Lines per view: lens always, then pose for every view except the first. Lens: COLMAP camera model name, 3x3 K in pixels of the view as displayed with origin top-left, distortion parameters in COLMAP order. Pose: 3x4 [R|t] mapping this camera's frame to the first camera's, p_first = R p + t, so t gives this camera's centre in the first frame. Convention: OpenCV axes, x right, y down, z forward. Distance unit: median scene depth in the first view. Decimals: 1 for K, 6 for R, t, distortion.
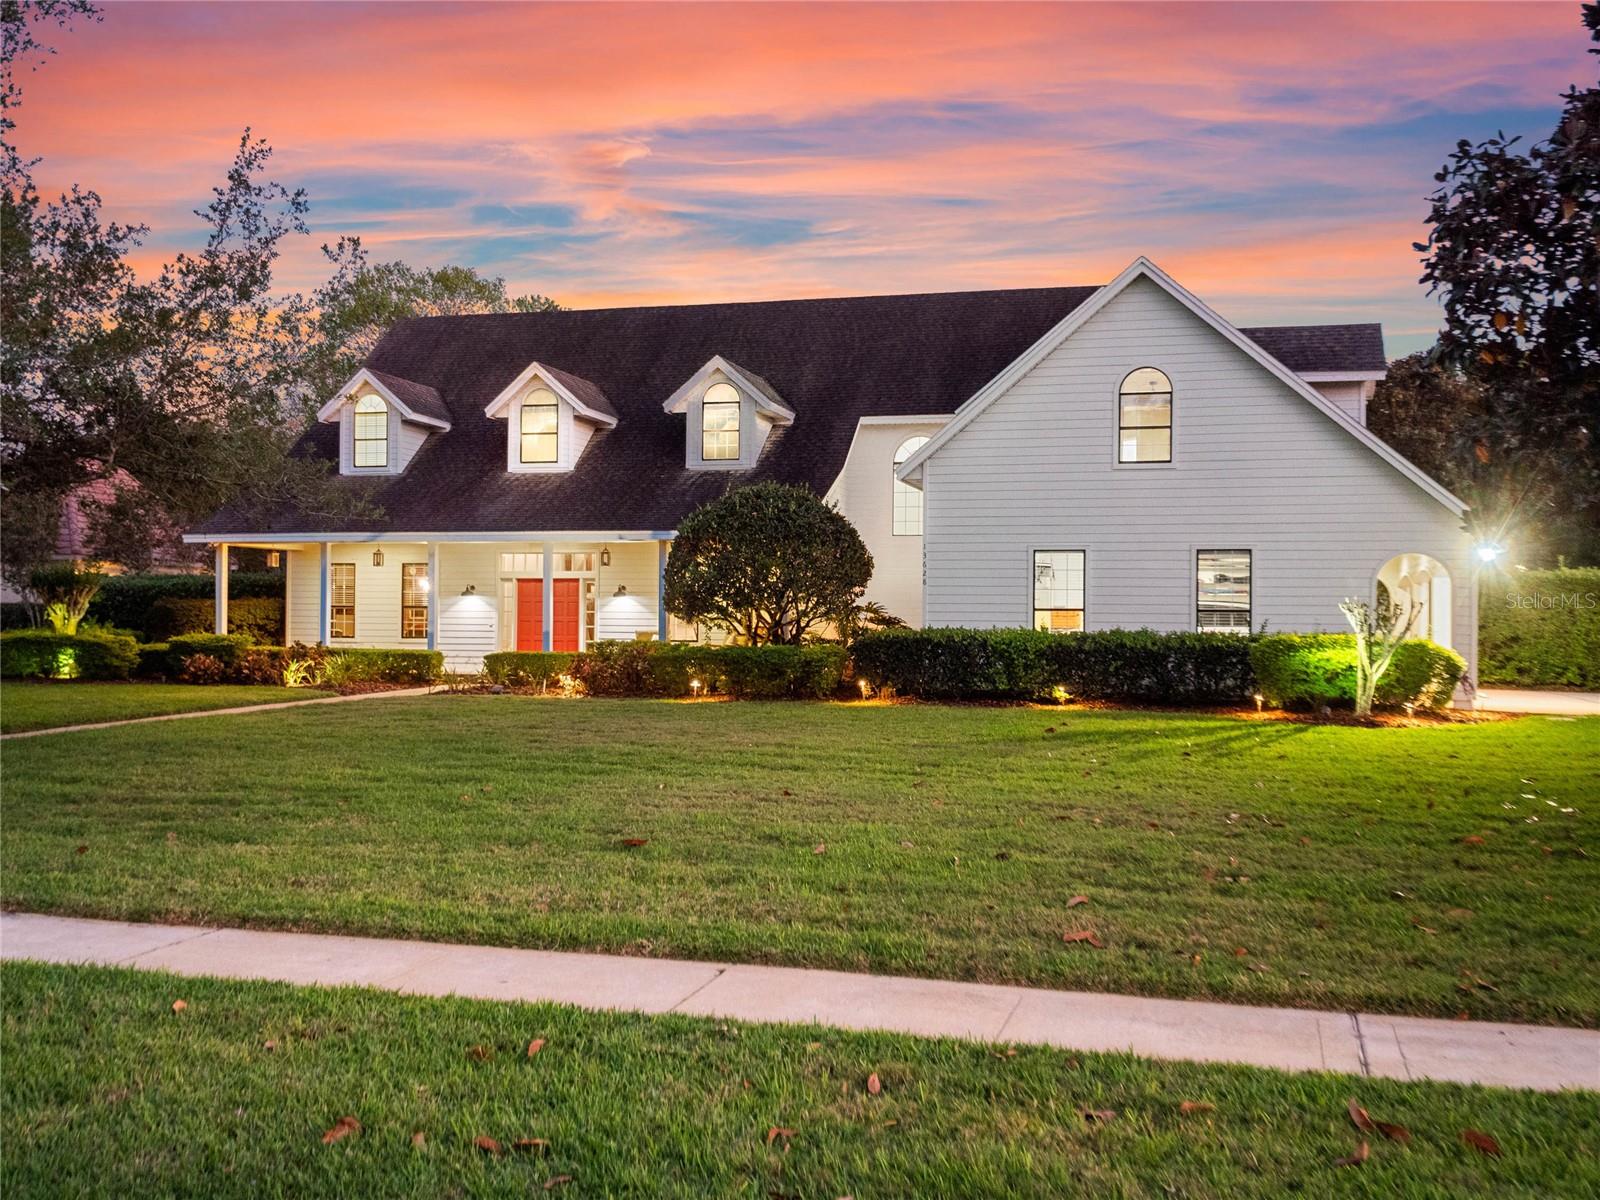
lens RADIAL K [[1476.2, 0, 800.0], [0, 1476.2, 600.0], [0, 0, 1]] dist [0.003475, -0.001811]
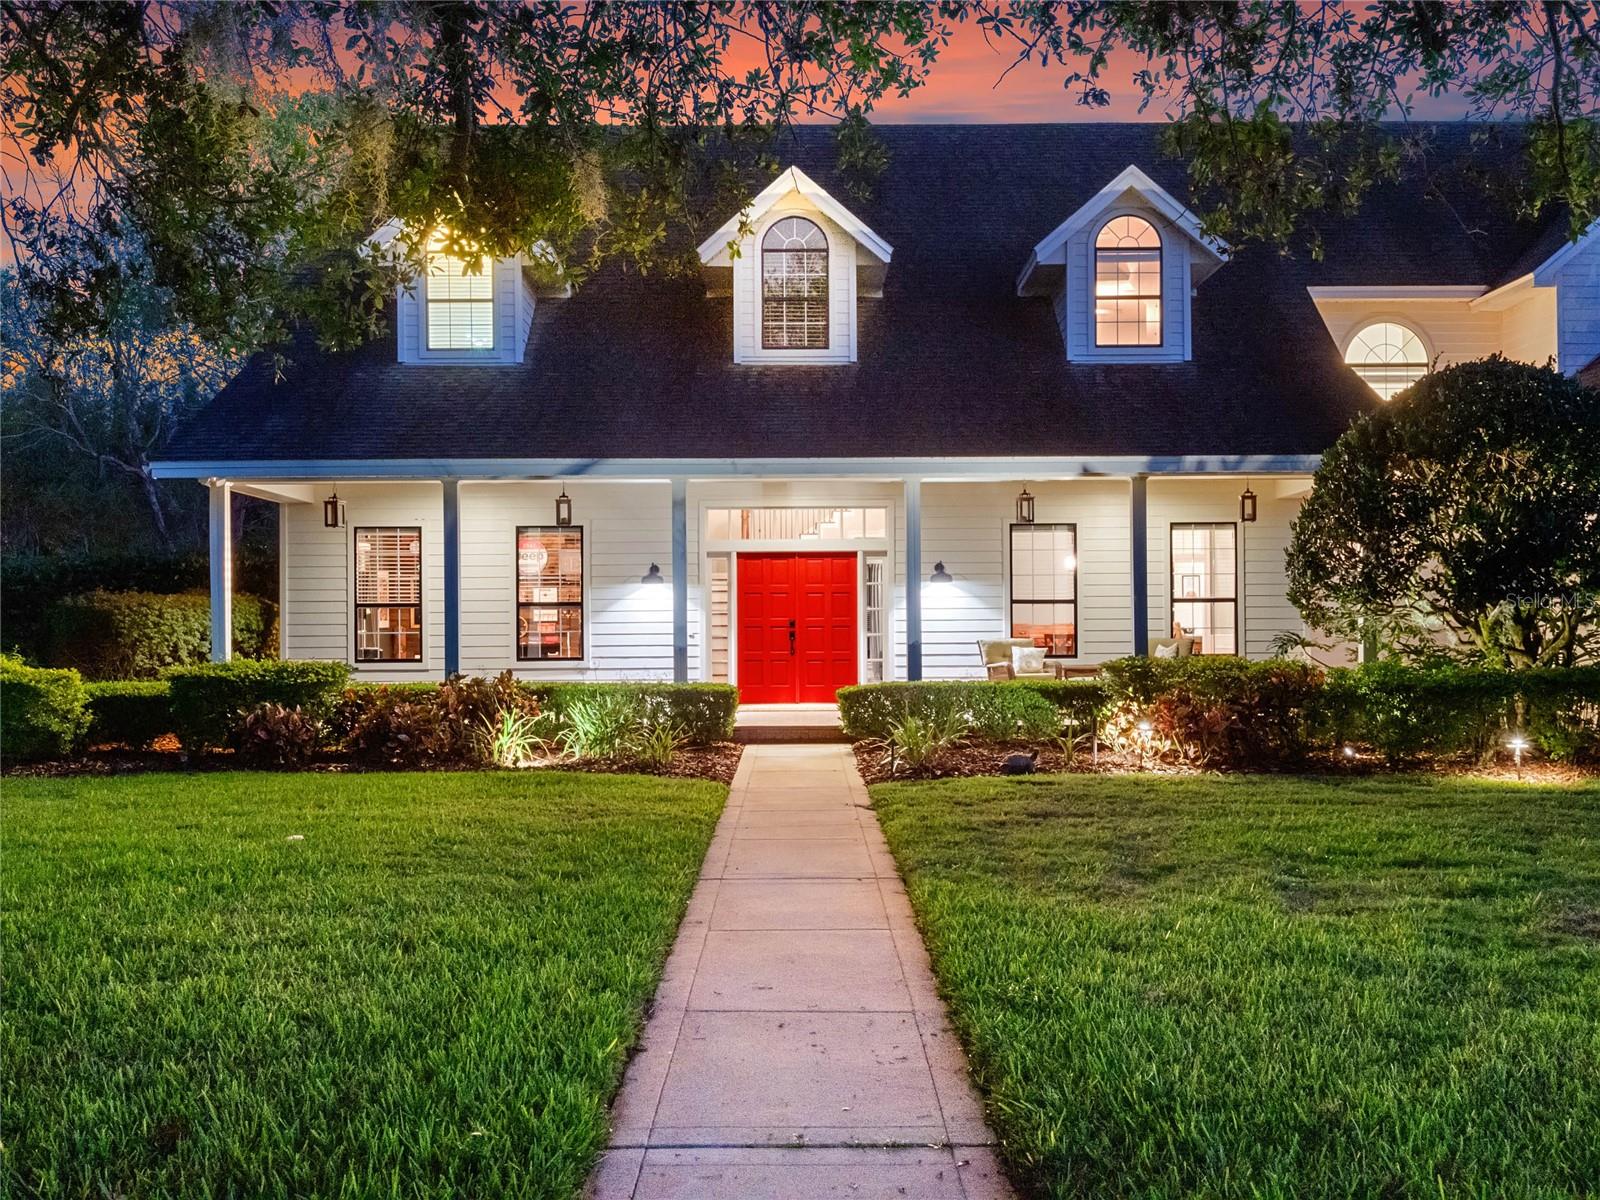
lens RADIAL K [[1584.9, 0, 800.0], [0, 1584.9, 600.0], [0, 0, 1]] dist [0.009541, -0.000595]
pose [[0.967096, -0.008848, 0.254257, -0.363657], [0.010127, 0.999942, -0.003722, 0.006979], [-0.254209, 0.006174, 0.967130, 0.452606]]
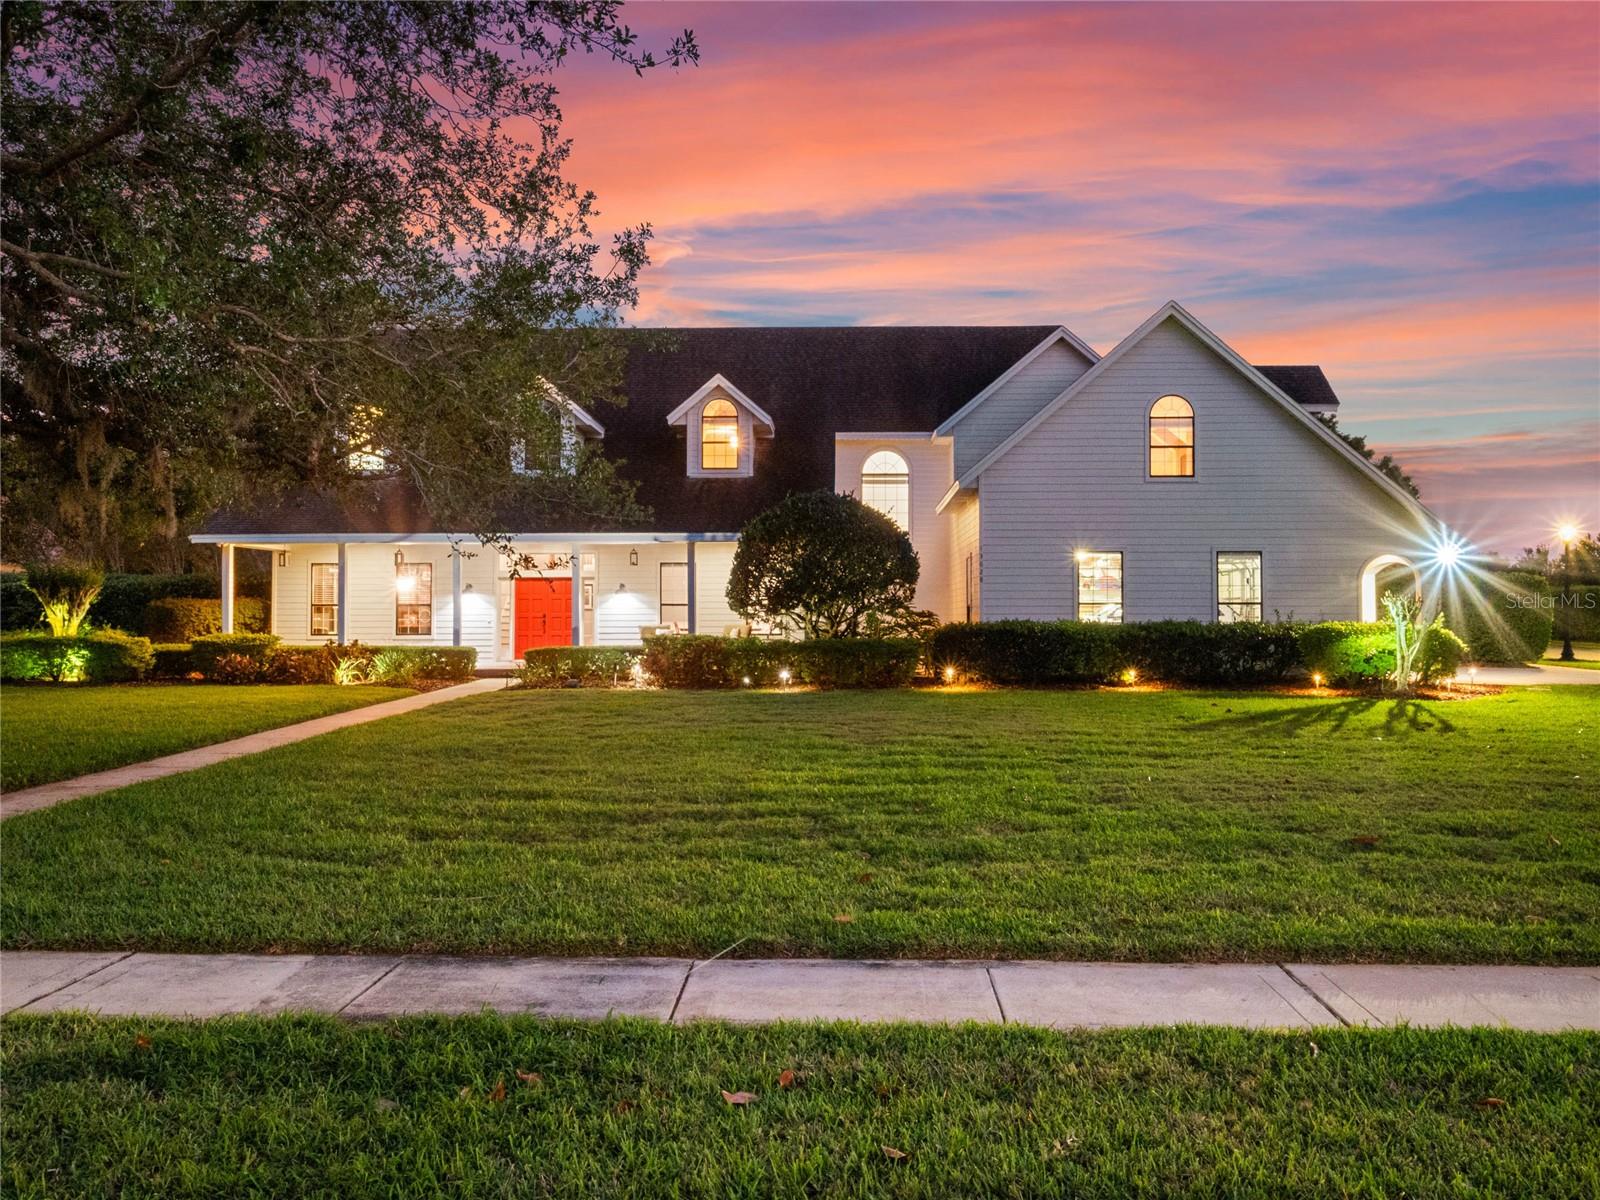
lens RADIAL K [[1266.6, 0, 802.0], [0, 1266.6, 571.8], [0, 0, 1]] dist [-0.006352, -0.001088]
pose [[0.973532, -0.001981, 0.228542, -0.223390], [0.005792, 0.999855, -0.016004, -0.003096], [-0.228477, 0.016904, 0.973402, 0.075966]]
